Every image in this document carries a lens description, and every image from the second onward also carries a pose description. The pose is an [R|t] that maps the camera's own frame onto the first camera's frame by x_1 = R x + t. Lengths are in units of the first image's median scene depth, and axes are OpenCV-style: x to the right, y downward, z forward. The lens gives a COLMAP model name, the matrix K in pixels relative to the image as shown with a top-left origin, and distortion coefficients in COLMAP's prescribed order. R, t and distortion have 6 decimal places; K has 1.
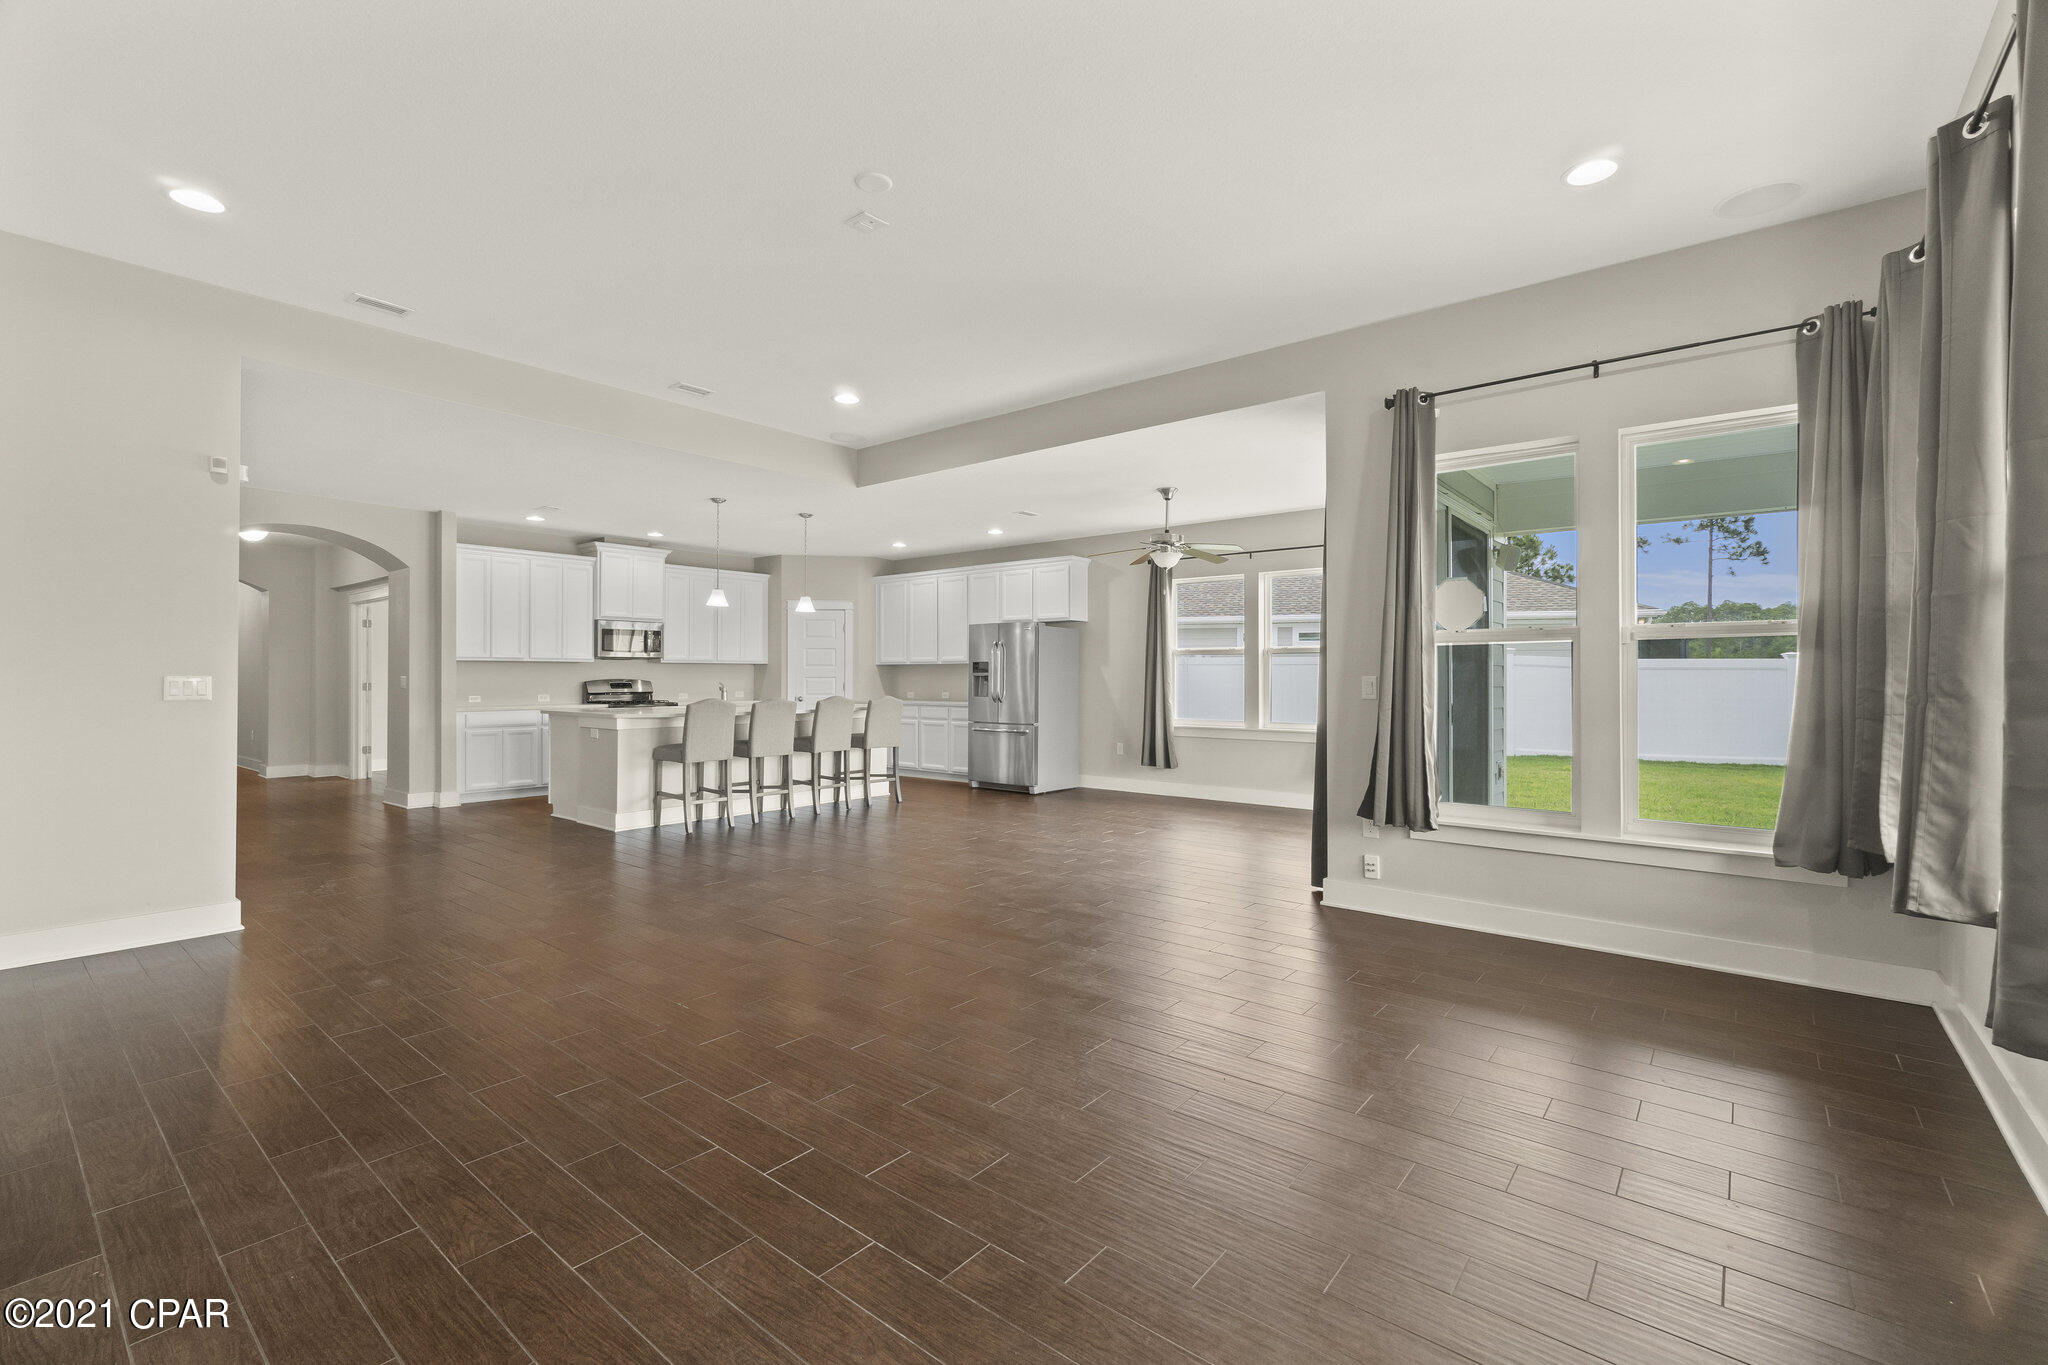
lens RADIAL K [[882.9, 0, 1029.4], [0, 882.9, 676.0], [0, 0, 1]] dist [-0.003646, 0.001808]
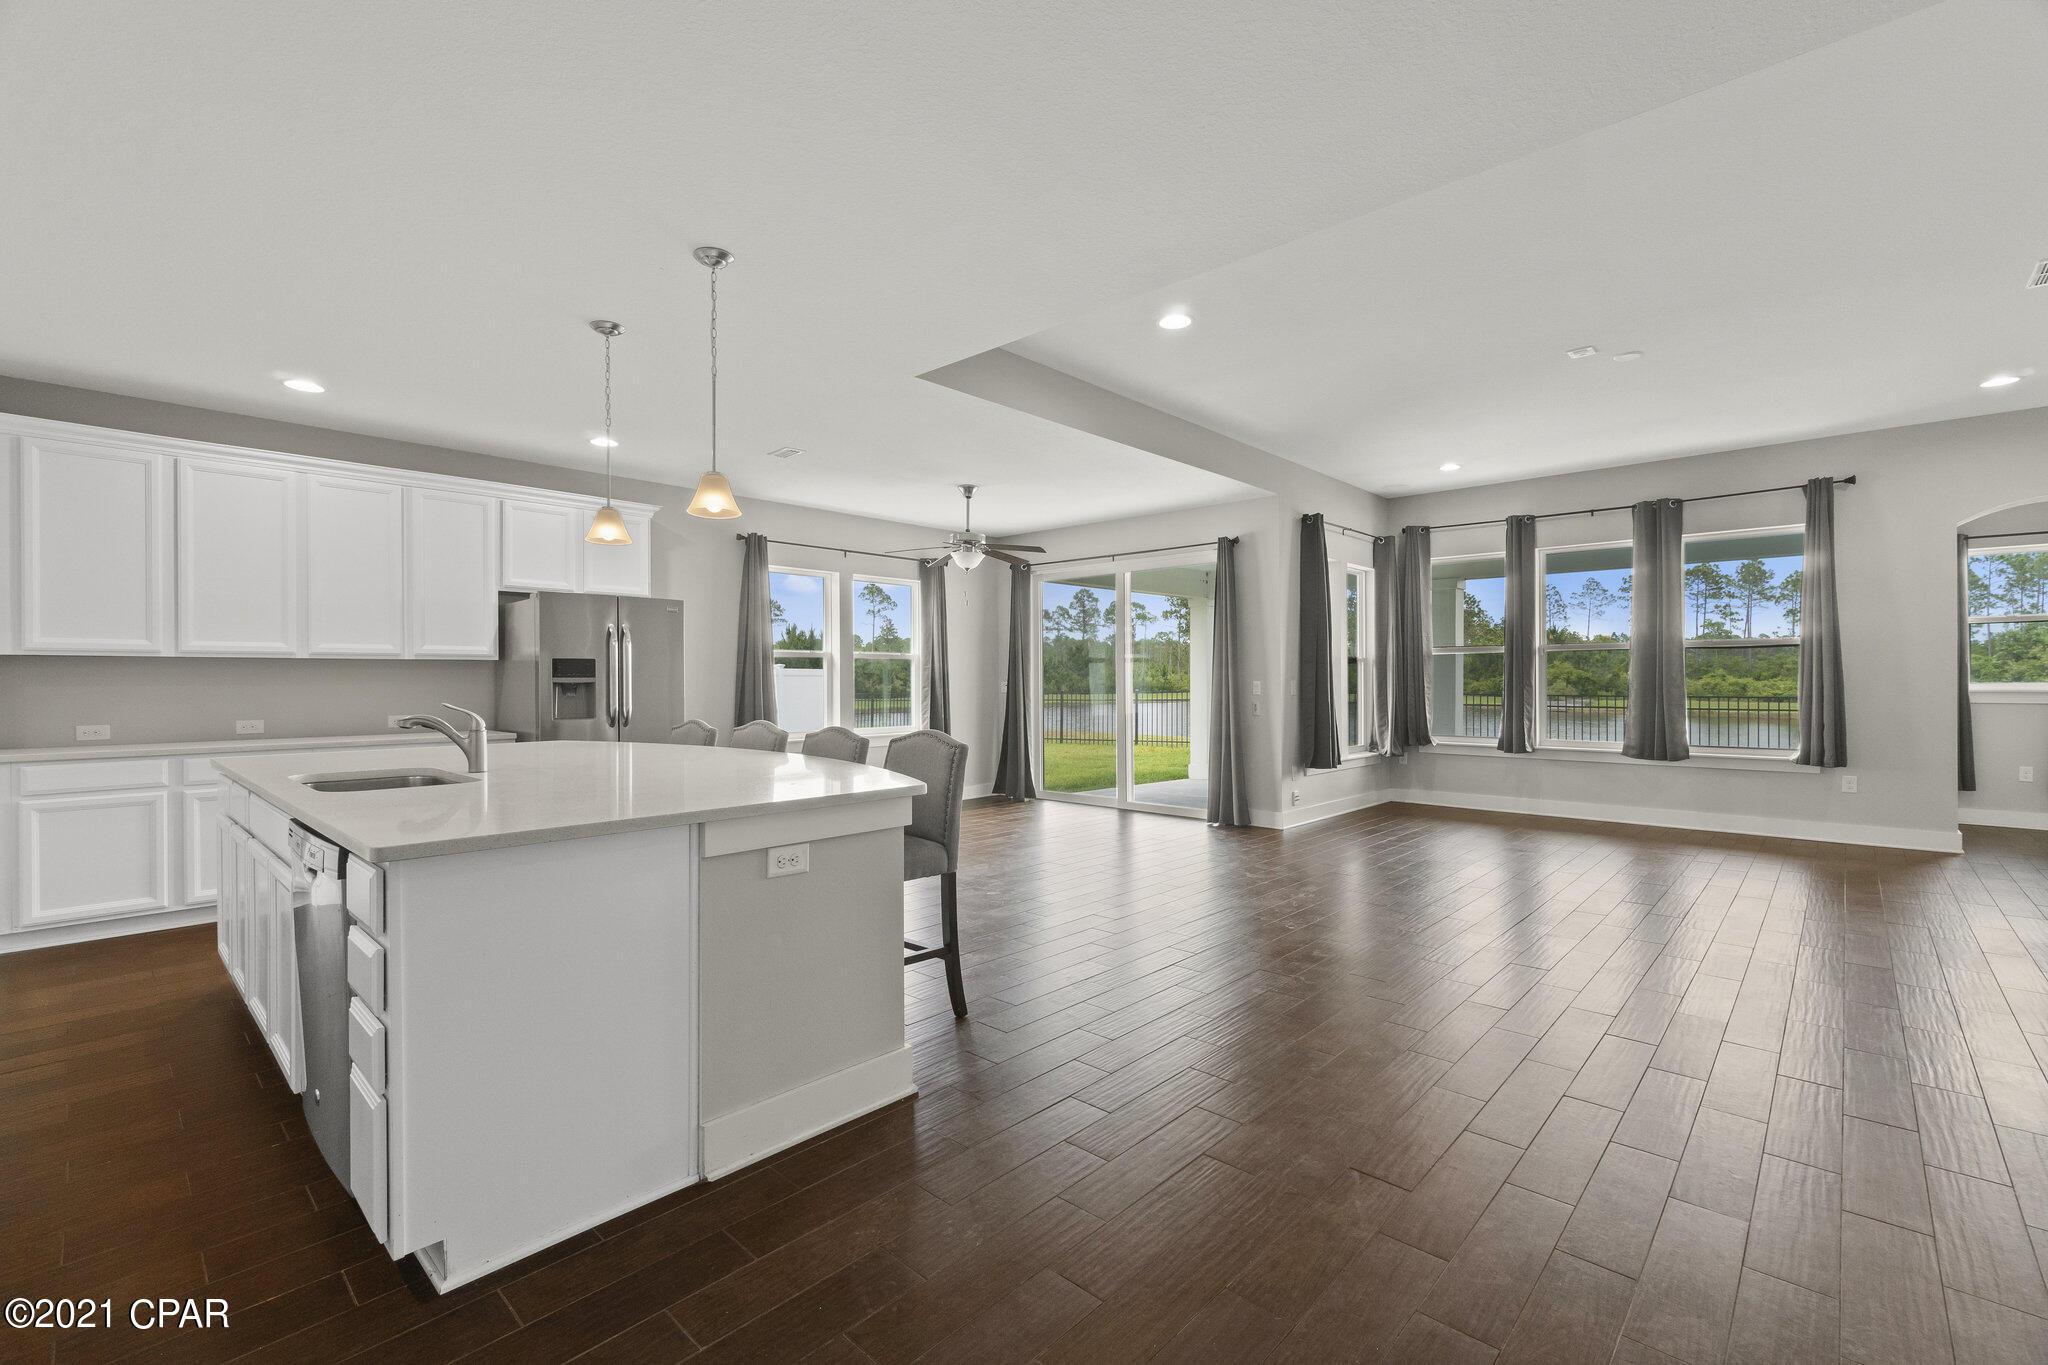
lens RADIAL K [[882.9, 0, 1026.8], [0, 882.9, 682.0], [0, 0, 1]] dist [-0.003646, 0.001808]
pose [[0.065078, -0.002945, 0.997876, -0.605027], [0.003040, 0.999992, 0.002753, -0.001451], [-0.997876, 0.002855, 0.065086, 0.660724]]
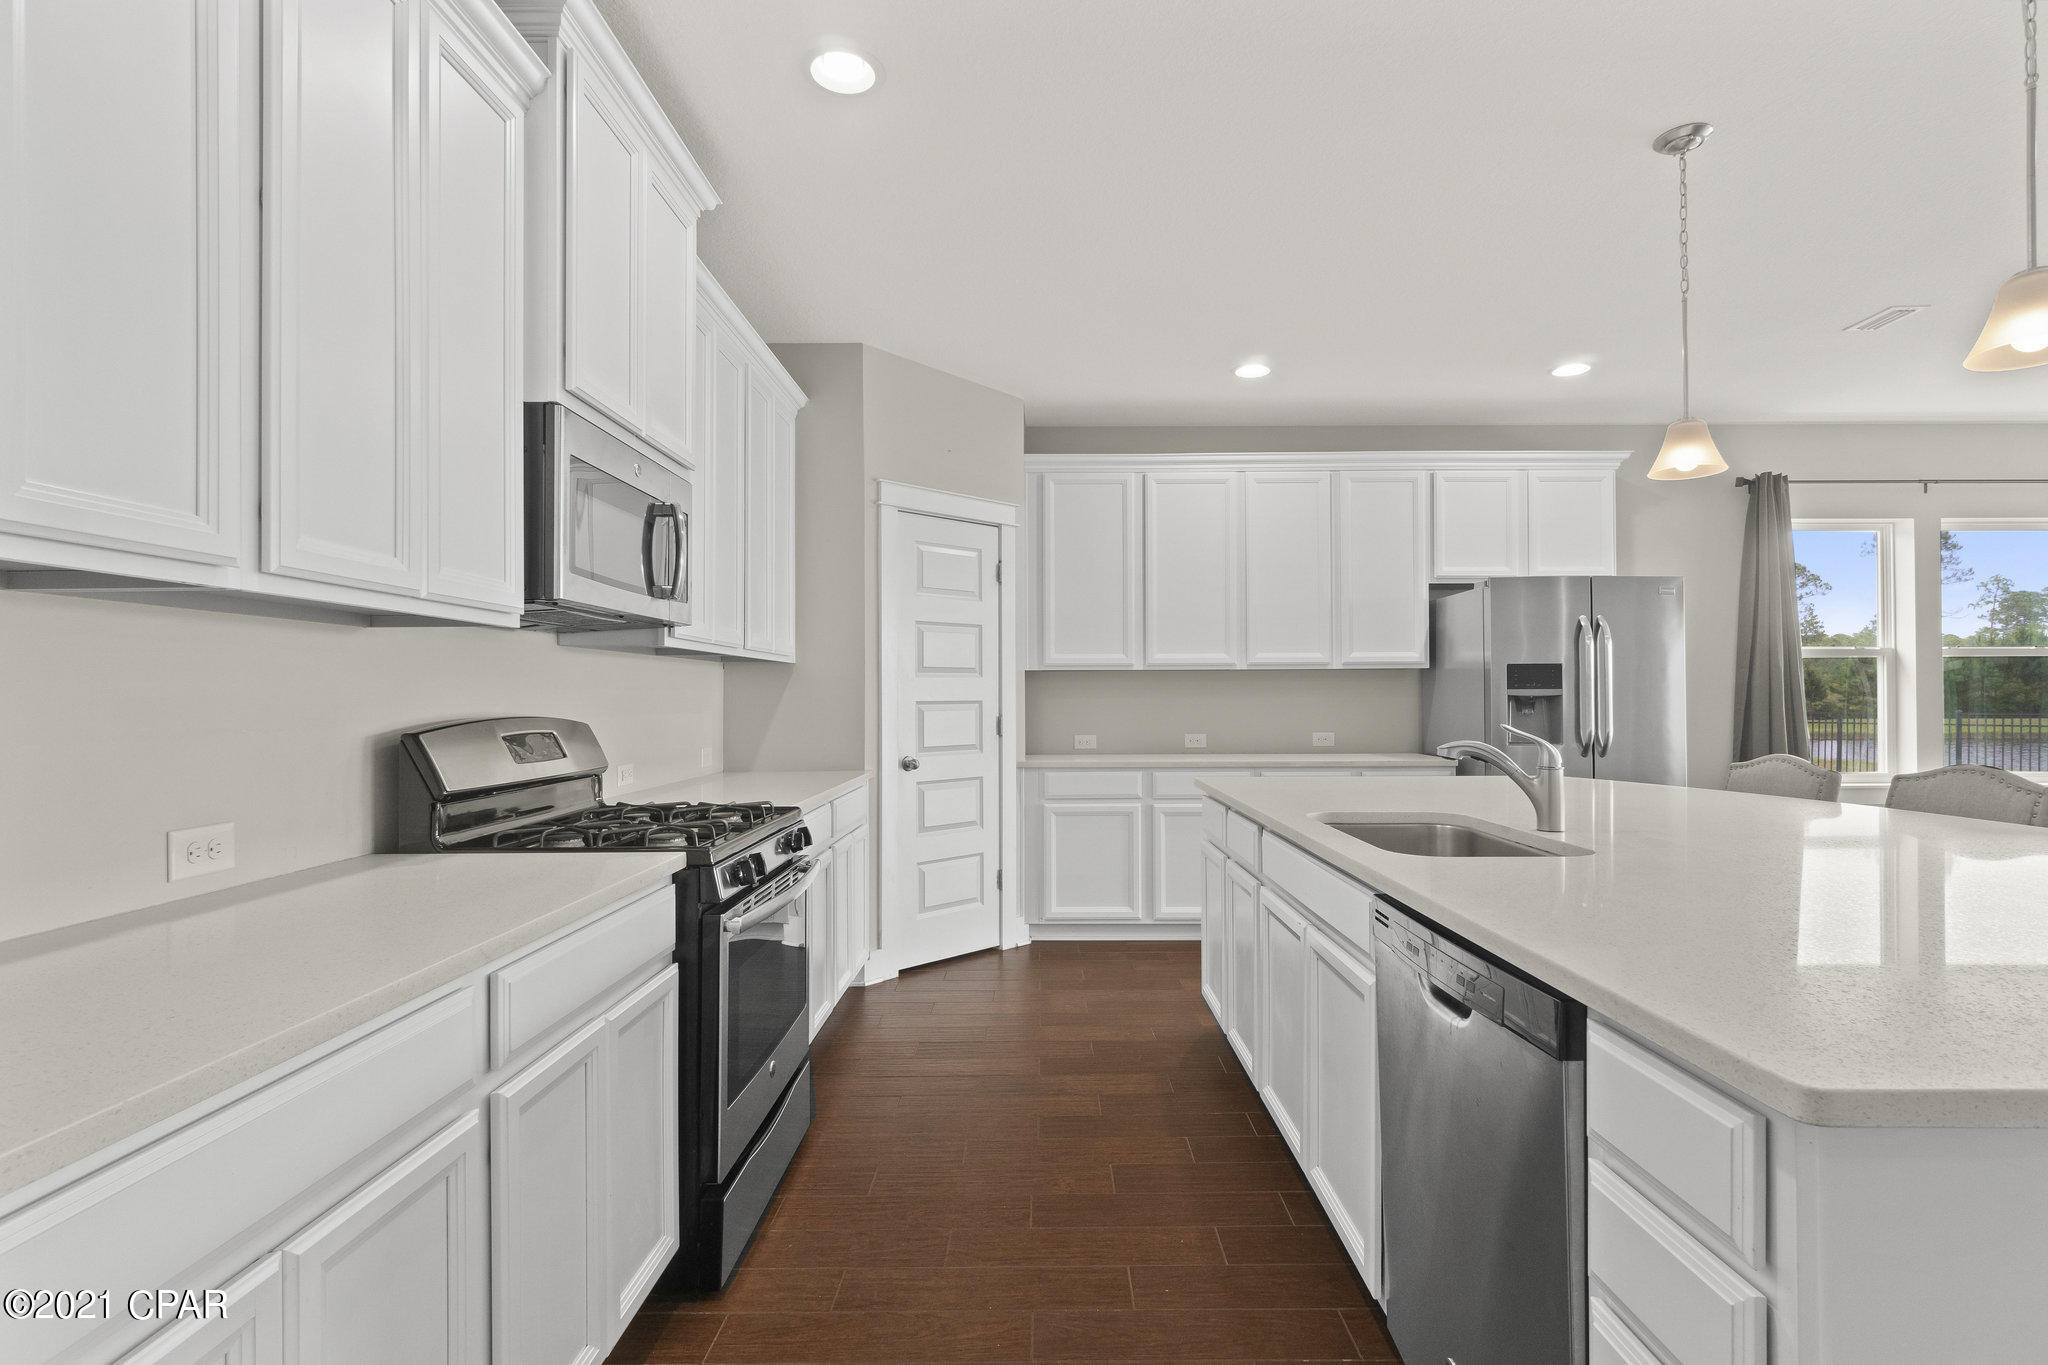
lens RADIAL K [[968.7, 0, 1030.5], [0, 968.7, 688.6], [0, 0, 1]] dist [-0.008584, -0.000076]
pose [[0.779556, 0.002655, 0.626326, -0.539554], [0.003525, 0.999957, -0.008626, -0.000693], [-0.626322, 0.008932, 0.779513, 0.777200]]
